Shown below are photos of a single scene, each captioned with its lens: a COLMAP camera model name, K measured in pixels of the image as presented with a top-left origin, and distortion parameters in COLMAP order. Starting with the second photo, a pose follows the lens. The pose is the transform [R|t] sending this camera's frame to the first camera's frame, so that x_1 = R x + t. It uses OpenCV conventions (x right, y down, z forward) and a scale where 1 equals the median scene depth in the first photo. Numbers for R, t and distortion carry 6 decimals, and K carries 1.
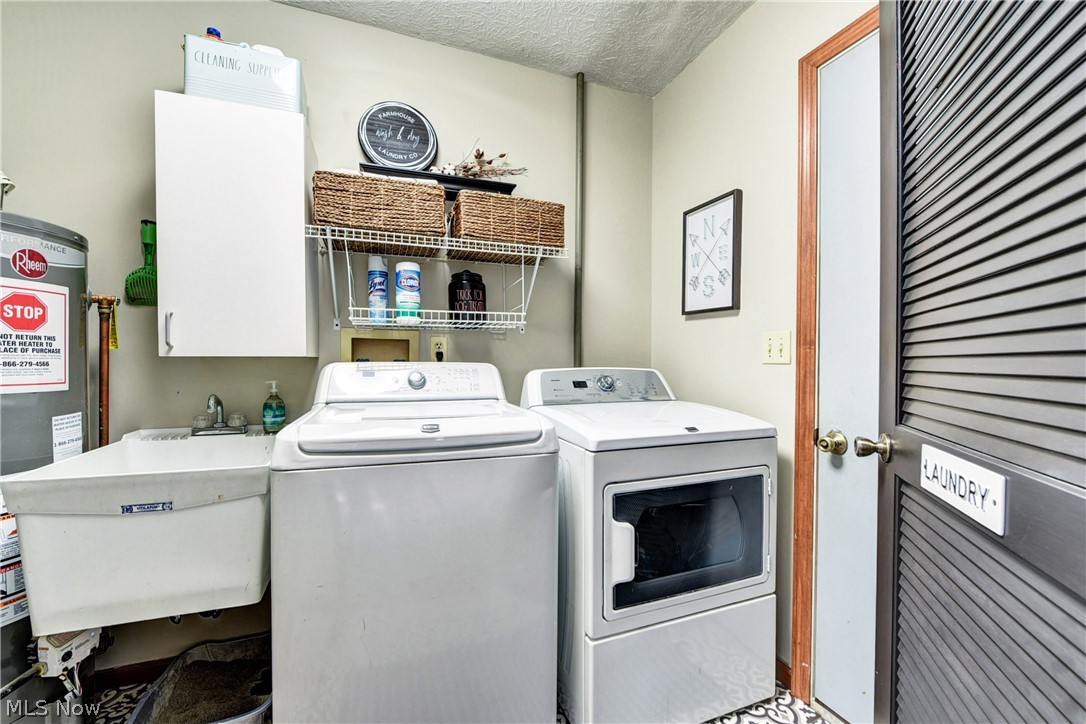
lens RADIAL K [[452.9, 0, 543.0], [0, 452.9, 362.0], [0, 0, 1]] dist [-0.014993, -0.000108]
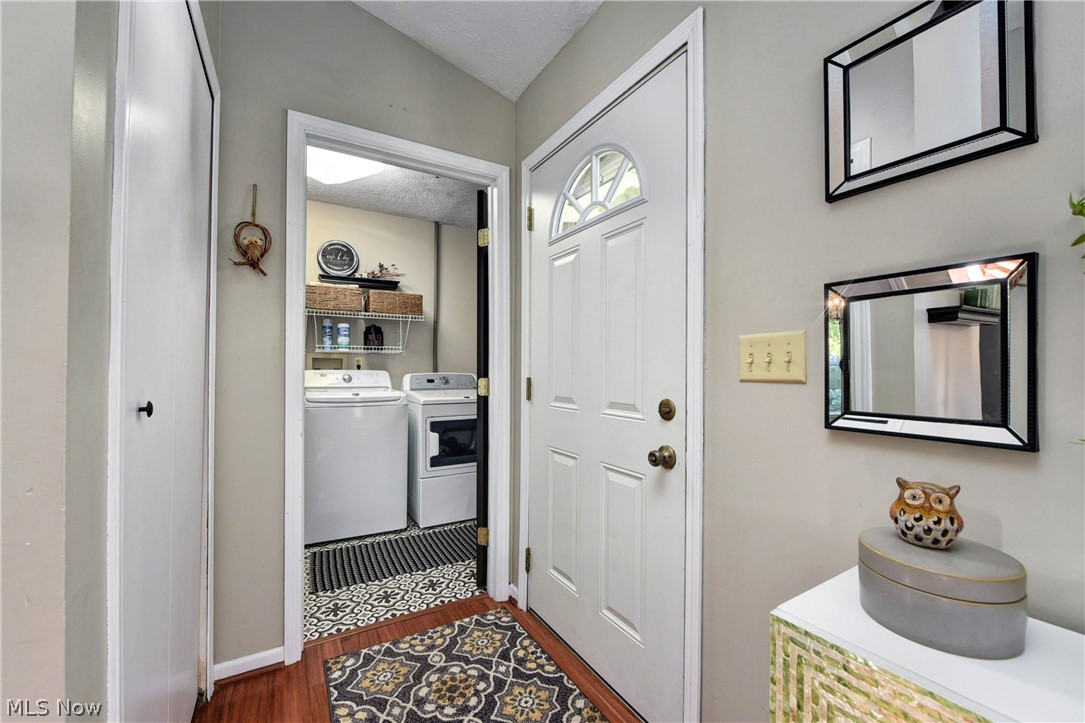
lens RADIAL K [[432.1, 0, 543.1], [0, 432.1, 366.2], [0, 0, 1]] dist [-0.010109, -0.000410]
pose [[0.983396, 0.005609, 0.181384, 0.242387], [-0.003029, 0.999890, -0.014500, 0.008660], [-0.181445, 0.013709, 0.983305, -1.091927]]
